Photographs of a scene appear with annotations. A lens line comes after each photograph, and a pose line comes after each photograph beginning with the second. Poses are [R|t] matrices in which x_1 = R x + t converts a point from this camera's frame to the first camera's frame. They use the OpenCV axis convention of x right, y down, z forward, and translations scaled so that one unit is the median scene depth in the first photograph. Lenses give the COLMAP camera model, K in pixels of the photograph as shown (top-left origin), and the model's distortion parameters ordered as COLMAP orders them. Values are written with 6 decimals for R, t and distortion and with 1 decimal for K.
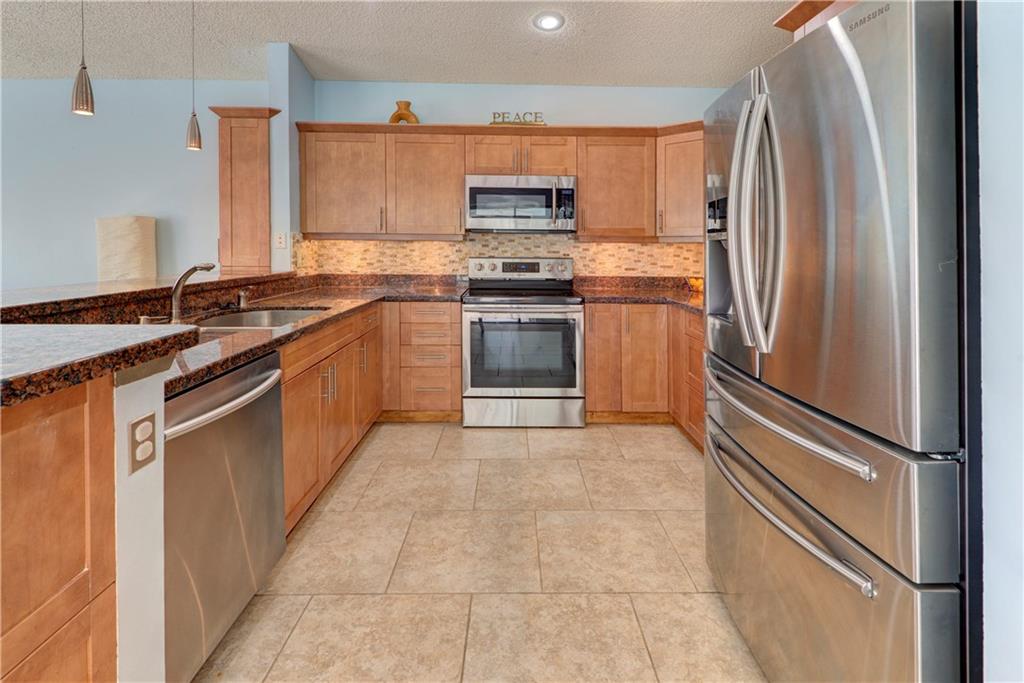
lens RADIAL K [[511.9, 0, 532.1], [0, 511.9, 243.0], [0, 0, 1]] dist [0.017215, -0.009566]
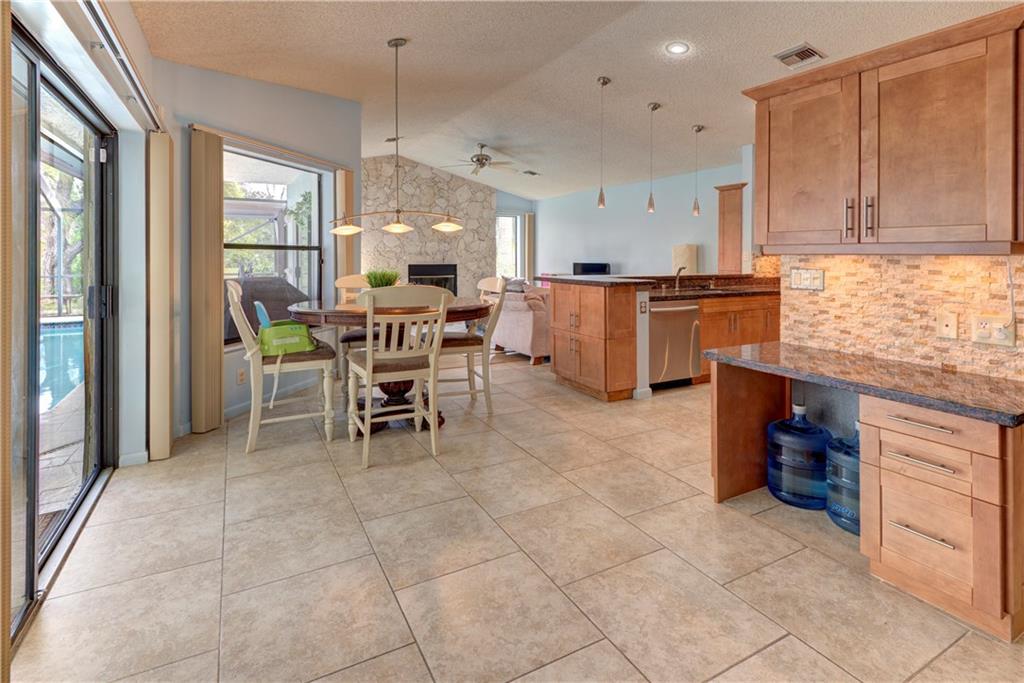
lens RADIAL K [[511.9, 0, 532.6], [0, 511.9, 254.7], [0, 0, 1]] dist [0.017215, -0.009566]
pose [[0.486616, -0.002903, -0.873611, 0.818317], [-0.000360, 0.999994, -0.003523, -0.005282], [0.873616, 0.002029, 0.486612, -0.602089]]
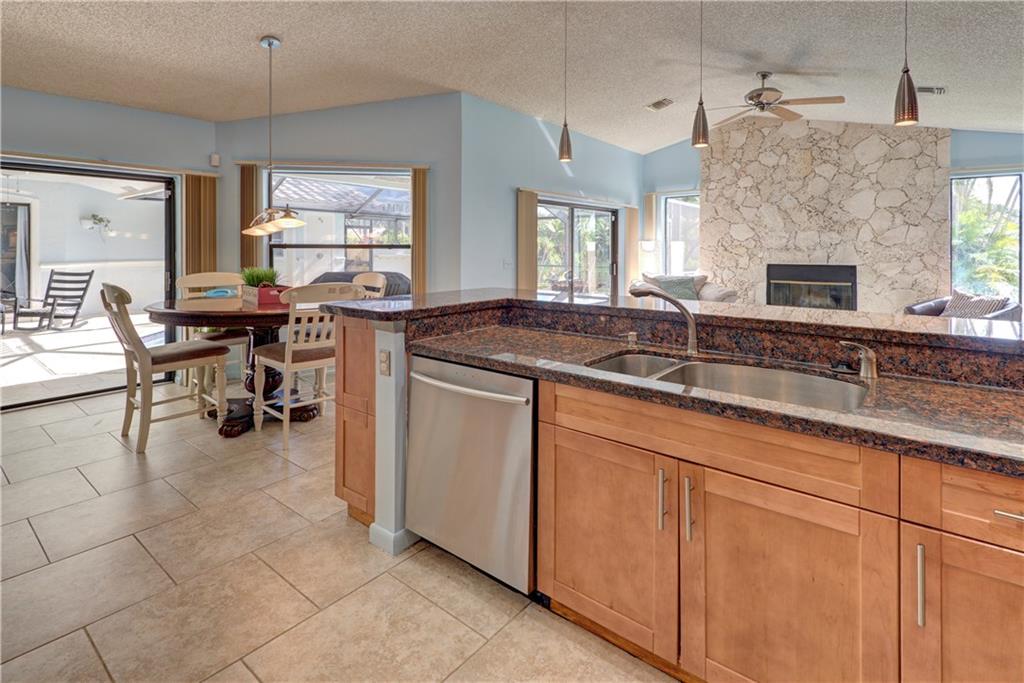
lens RADIAL K [[511.9, 0, 513.8], [0, 511.9, 248.1], [0, 0, 1]] dist [0.017215, -0.009566]
pose [[-0.666243, -0.002106, -0.745732, 0.143848], [-0.003349, 0.999994, 0.000168, -0.022574], [0.745728, 0.002609, -0.666246, 0.945896]]
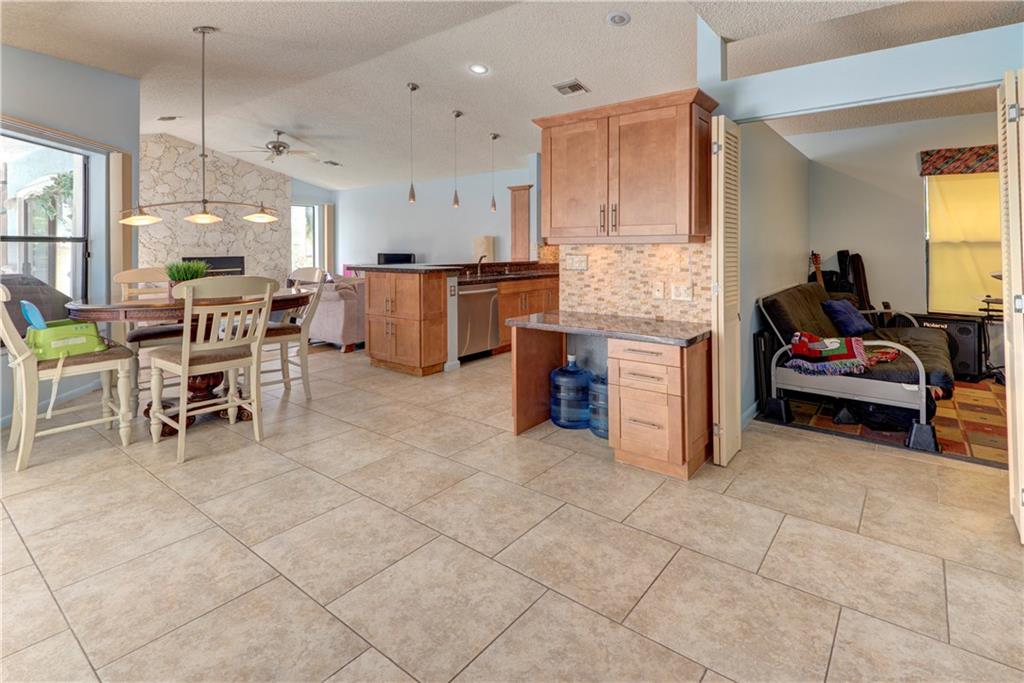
lens RADIAL K [[511.9, 0, 529.8], [0, 511.9, 239.9], [0, 0, 1]] dist [0.017215, -0.009566]
pose [[0.784245, -0.013617, -0.620302, 0.936845], [0.006495, 0.999885, -0.013739, -0.002870], [0.620417, 0.006746, 0.784243, -0.773093]]
